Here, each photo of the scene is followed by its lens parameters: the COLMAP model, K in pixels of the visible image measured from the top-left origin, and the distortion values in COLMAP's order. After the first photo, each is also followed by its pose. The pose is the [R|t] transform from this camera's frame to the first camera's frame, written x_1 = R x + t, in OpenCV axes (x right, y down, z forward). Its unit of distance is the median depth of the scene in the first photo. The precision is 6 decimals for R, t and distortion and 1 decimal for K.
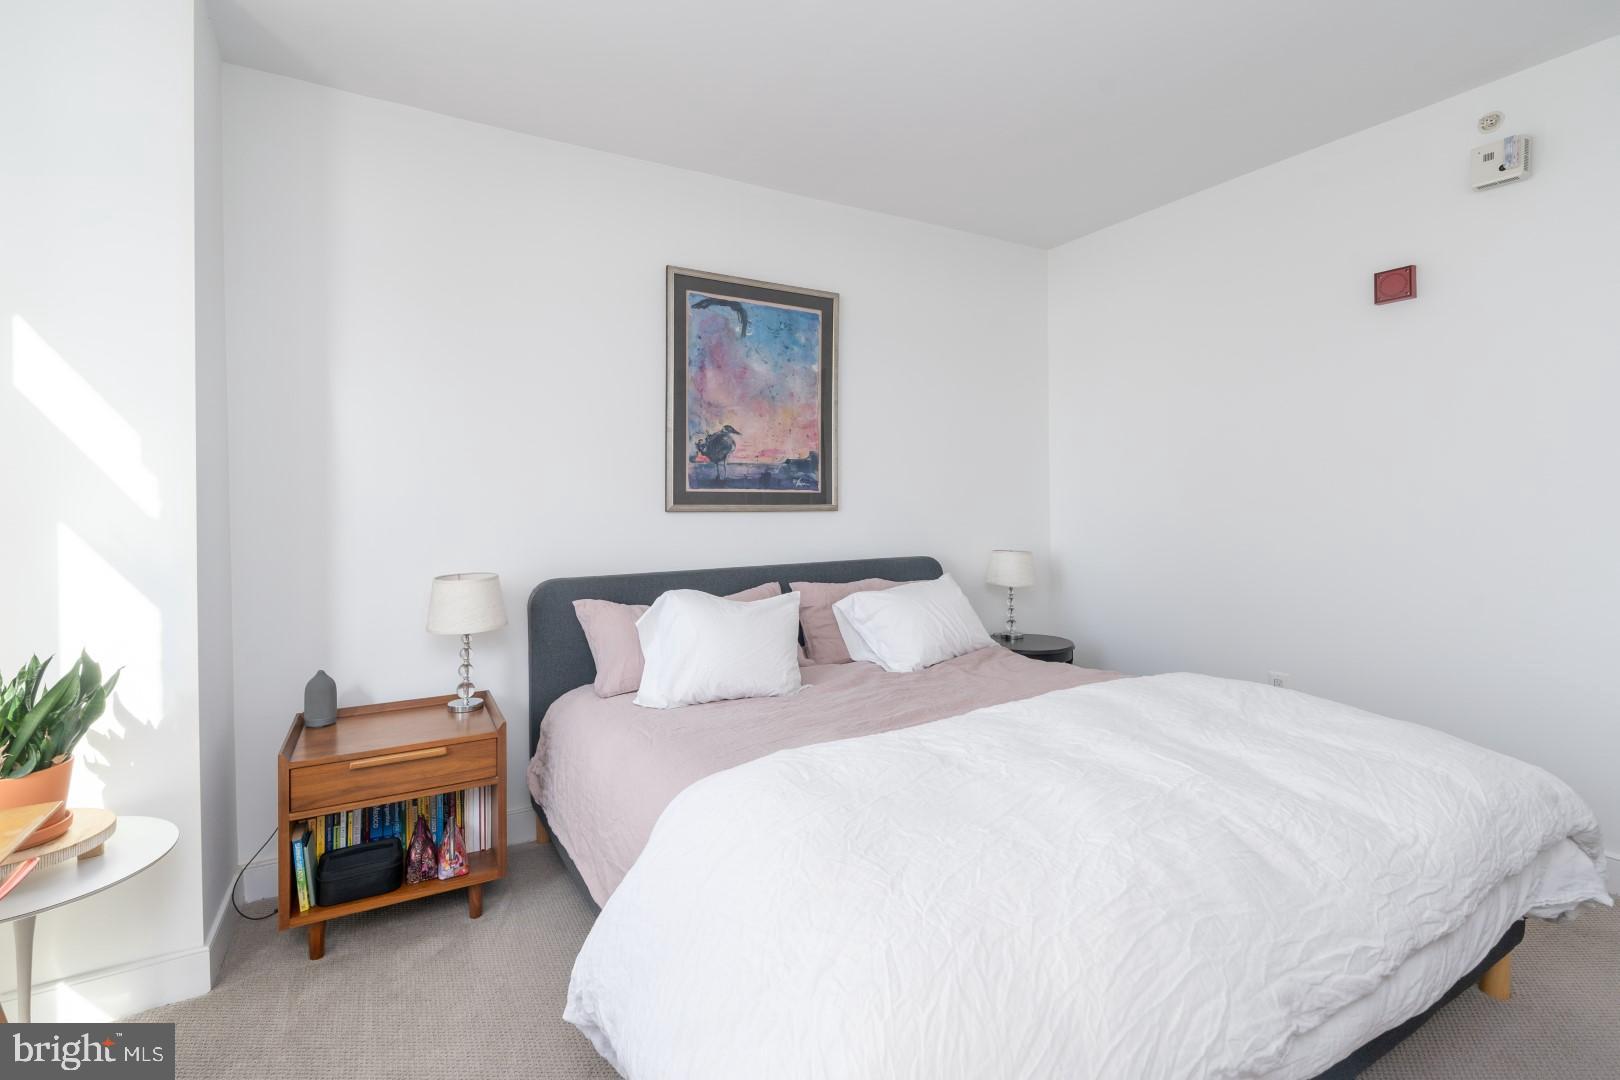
lens RADIAL K [[662.1, 0, 871.4], [0, 662.1, 497.4], [0, 0, 1]] dist [0.005281, -0.001974]
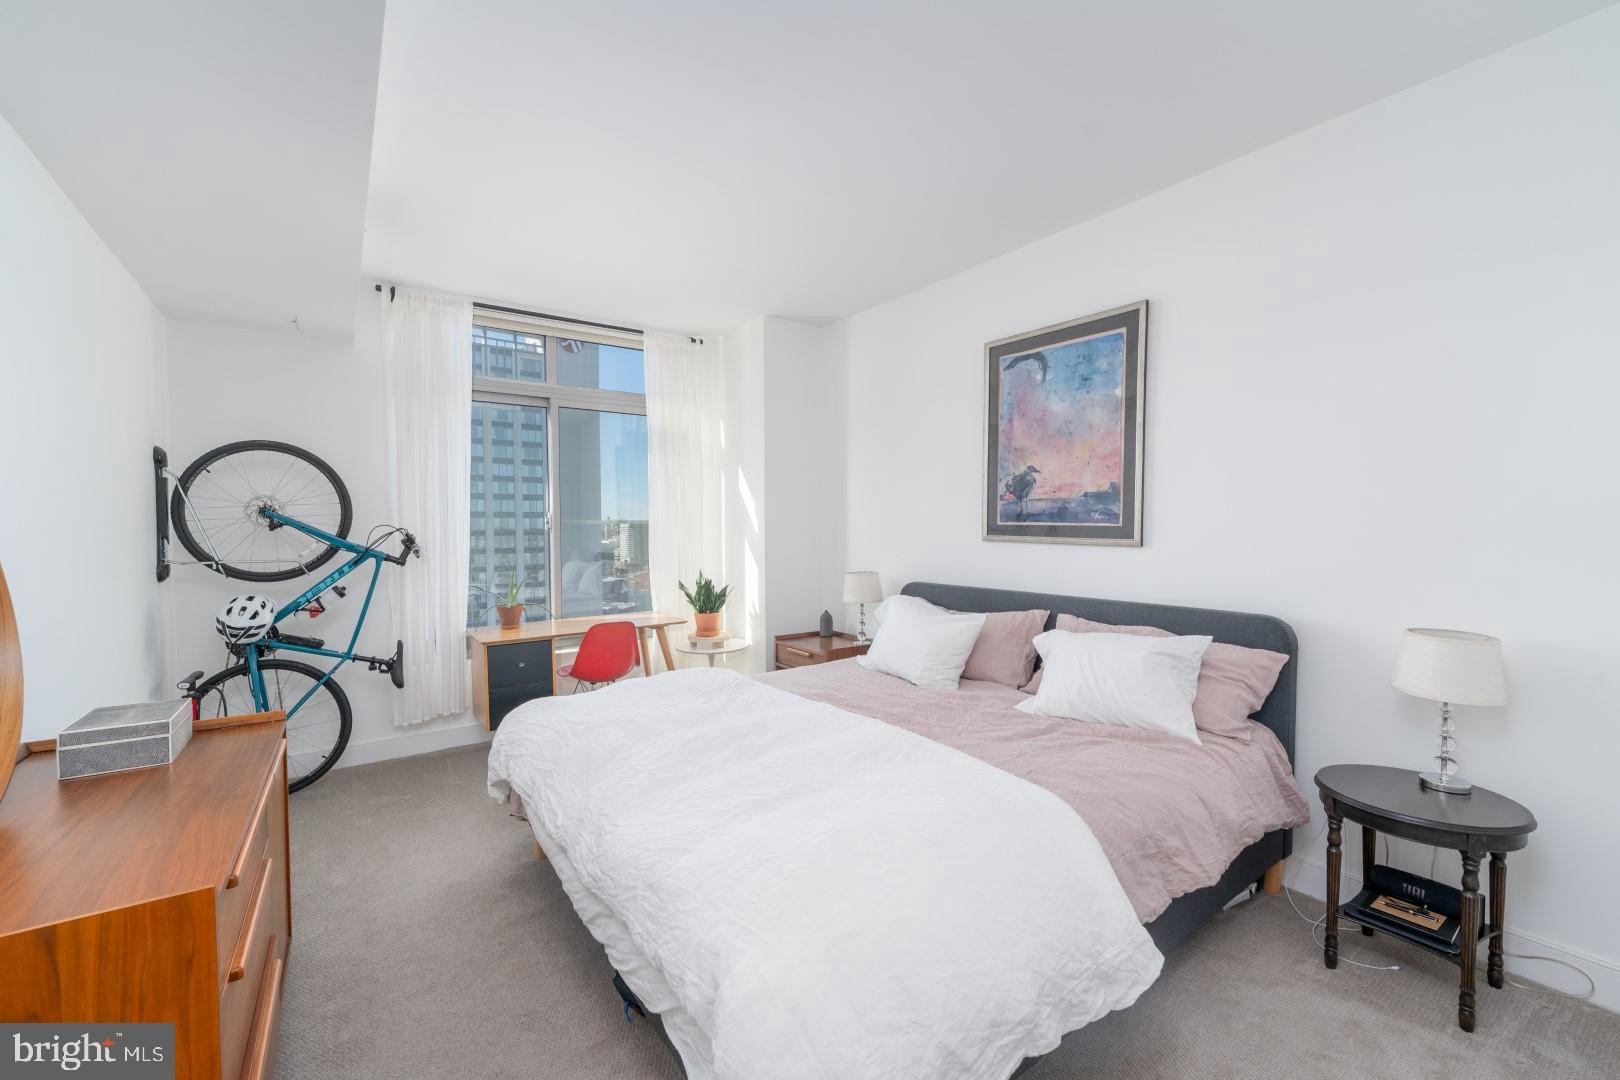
lens RADIAL K [[662.1, 0, 822.1], [0, 662.1, 537.3], [0, 0, 1]] dist [0.005281, -0.001974]
pose [[0.133076, 0.026584, -0.990749, 0.833850], [-0.001403, 0.999644, 0.026634, -0.016735], [0.991105, -0.002154, 0.133066, 0.491084]]
